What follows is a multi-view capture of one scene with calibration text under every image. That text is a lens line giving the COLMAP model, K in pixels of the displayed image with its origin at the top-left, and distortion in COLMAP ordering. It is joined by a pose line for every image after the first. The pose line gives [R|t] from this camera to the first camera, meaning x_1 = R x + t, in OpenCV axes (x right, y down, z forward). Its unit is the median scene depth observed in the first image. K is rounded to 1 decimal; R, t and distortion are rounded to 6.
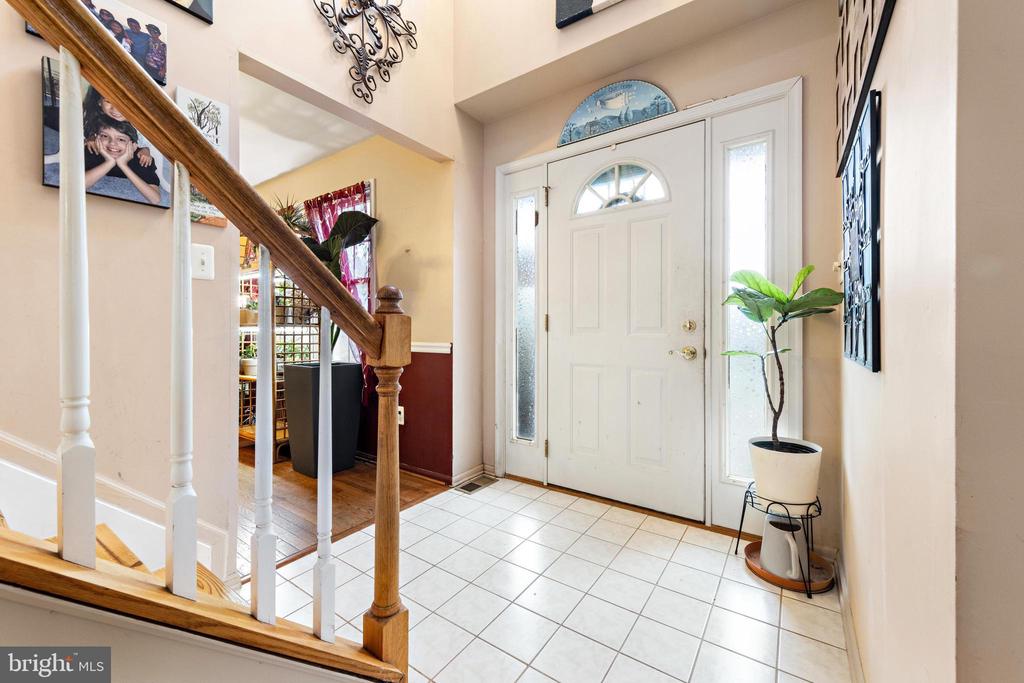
lens RADIAL K [[413.6, 0, 511.0], [0, 413.6, 335.8], [0, 0, 1]] dist [0.010459, -0.000327]
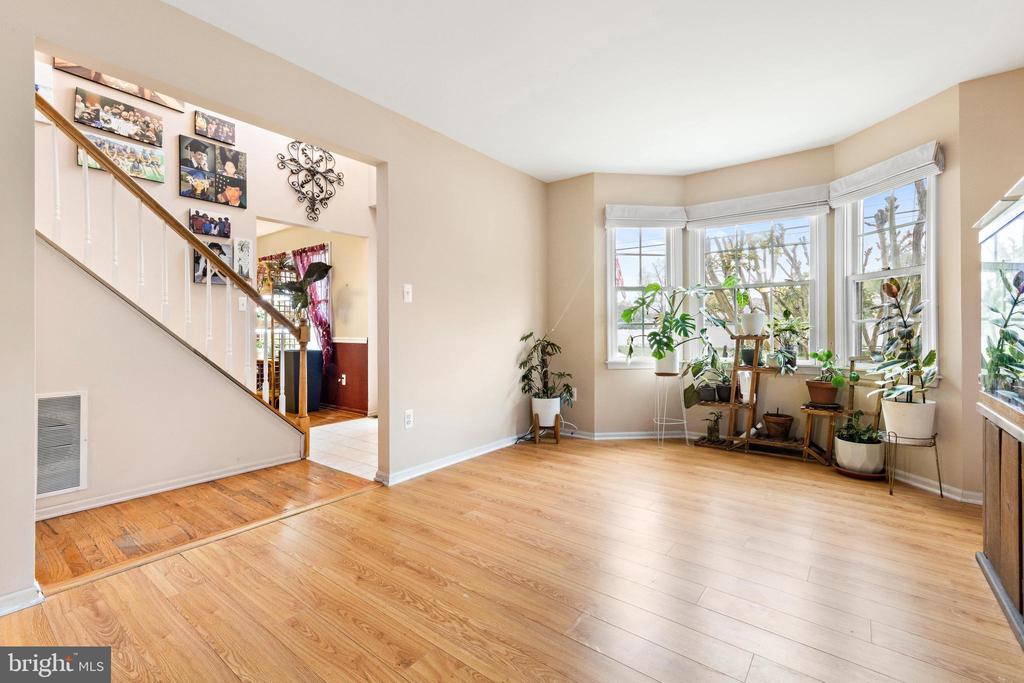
lens RADIAL K [[449.3, 0, 512.2], [0, 449.3, 333.9], [0, 0, 1]] dist [0.002002, 0.000068]
pose [[0.999011, -0.001418, -0.044444, 0.549213], [0.001197, 0.999987, -0.005012, 0.010652], [0.044451, 0.004954, 0.998999, -0.892002]]
